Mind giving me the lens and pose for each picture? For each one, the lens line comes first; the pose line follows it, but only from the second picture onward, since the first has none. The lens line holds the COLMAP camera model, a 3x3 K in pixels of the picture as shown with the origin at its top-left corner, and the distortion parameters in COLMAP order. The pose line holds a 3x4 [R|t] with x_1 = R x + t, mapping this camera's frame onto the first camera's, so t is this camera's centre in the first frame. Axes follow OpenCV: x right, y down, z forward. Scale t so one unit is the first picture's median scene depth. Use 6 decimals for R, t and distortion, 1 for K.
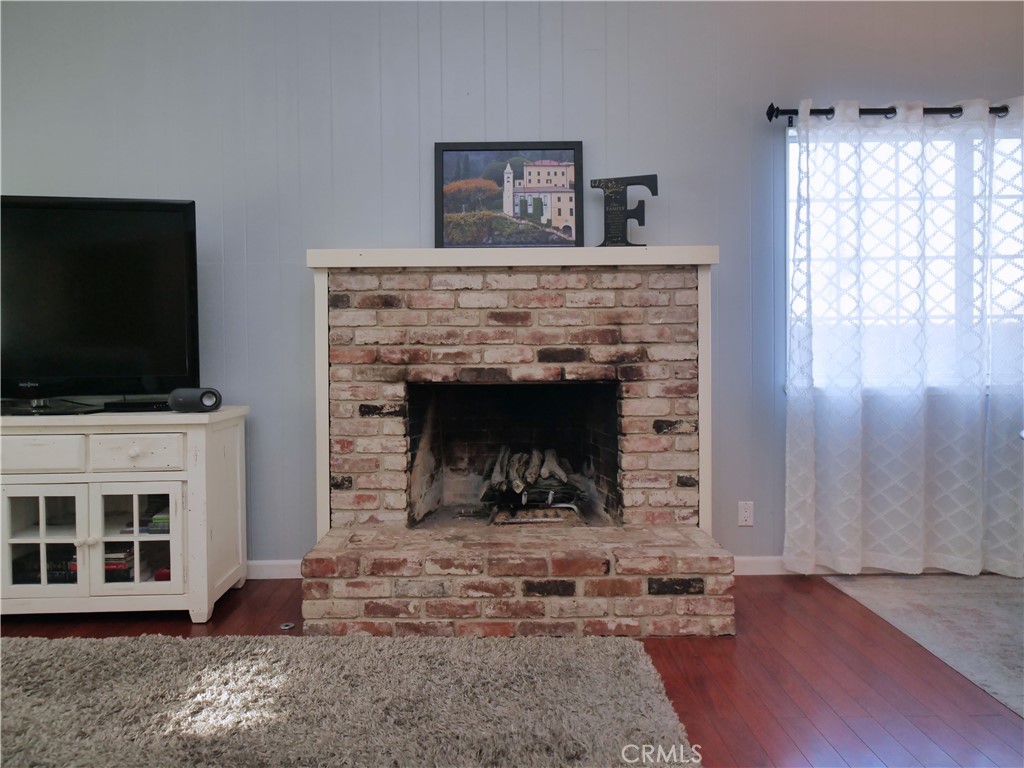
lens RADIAL K [[677.5, 0, 489.3], [0, 677.5, 360.4], [0, 0, 1]] dist [-0.005356, -0.001553]
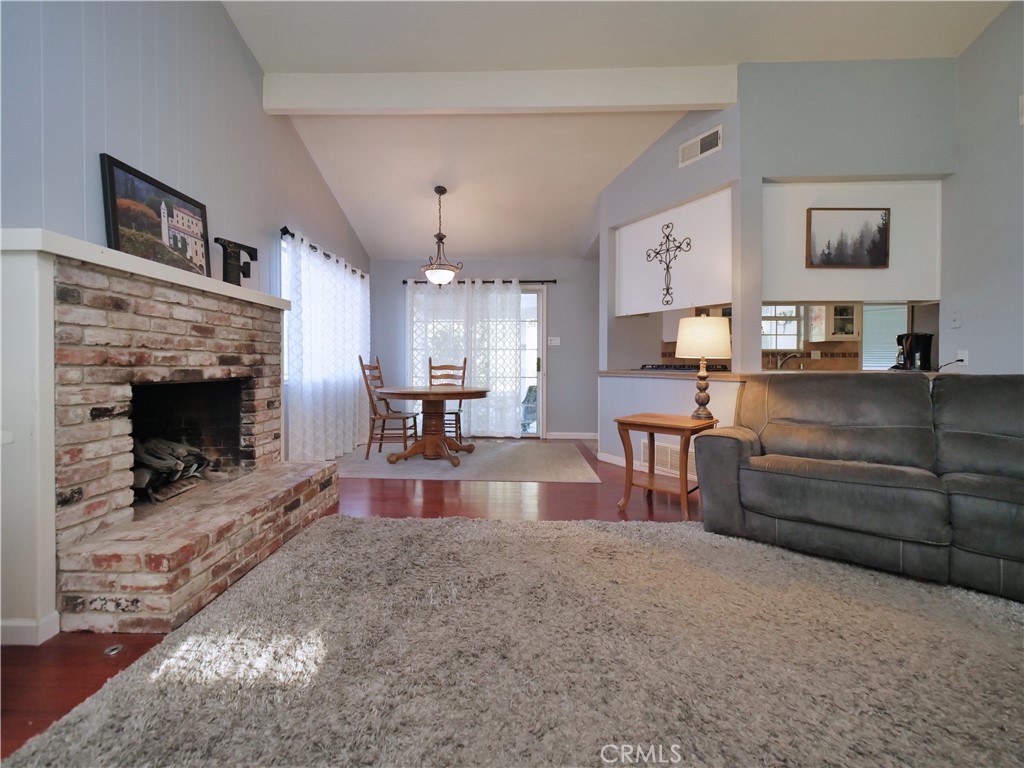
lens RADIAL K [[431.4, 0, 496.4], [0, 431.4, 368.7], [0, 0, 1]] dist [-0.002208, -0.000888]
pose [[0.033842, -0.000629, 0.999427, -0.773779], [0.012311, 0.999924, 0.000212, 0.016655], [-0.999351, 0.012297, 0.033847, 0.412528]]
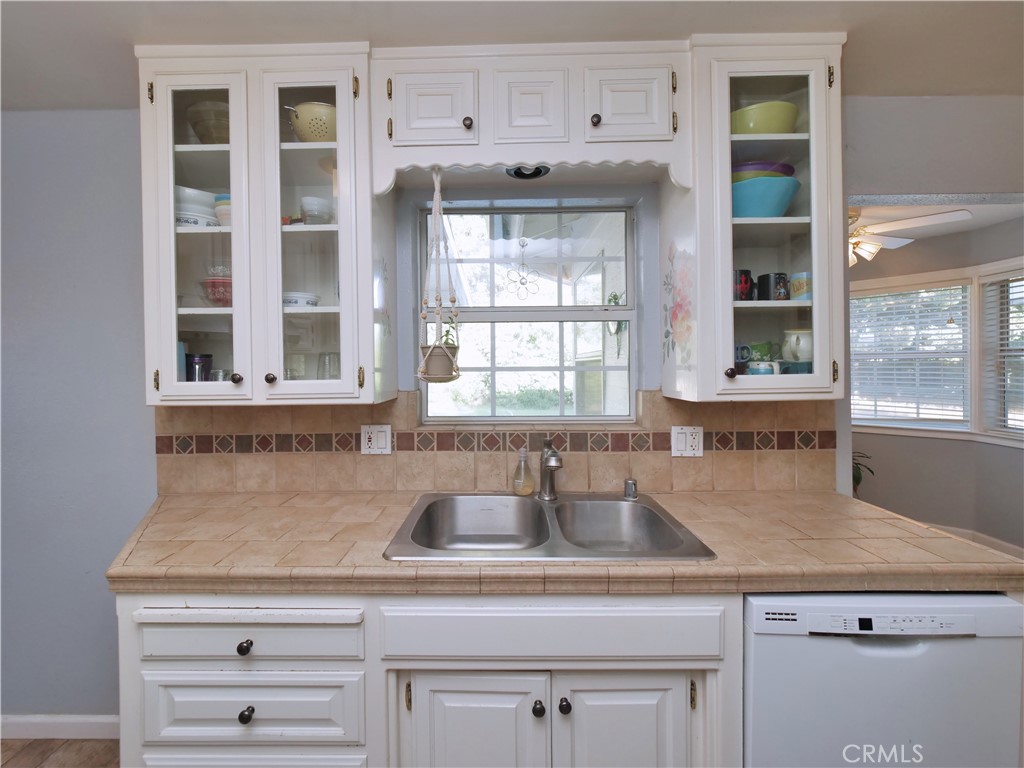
lens RADIAL K [[431.4, 0, 496.4], [0, 431.4, 368.7], [0, 0, 1]] dist [-0.002208, -0.000888]
pose [[0.011004, 0.003256, 0.999934, 0.715550], [0.030325, 0.999534, -0.003589, -0.130151], [-0.999480, 0.030362, 0.010900, -0.768036]]
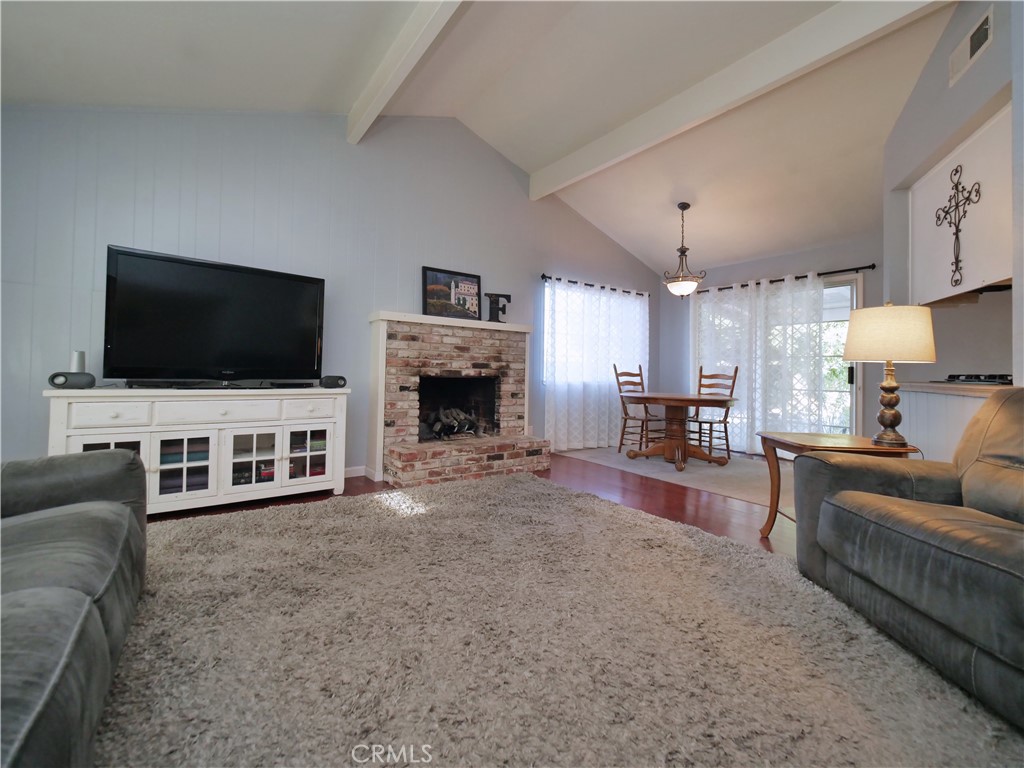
lens RADIAL K [[432.1, 0, 498.2], [0, 432.1, 361.1], [0, 0, 1]] dist [0.000157, -0.000384]
pose [[0.816859, 0.039766, 0.575465, -0.719234], [-0.017982, 0.998892, -0.043501, 0.041617], [-0.576557, 0.025186, 0.816669, -0.280333]]
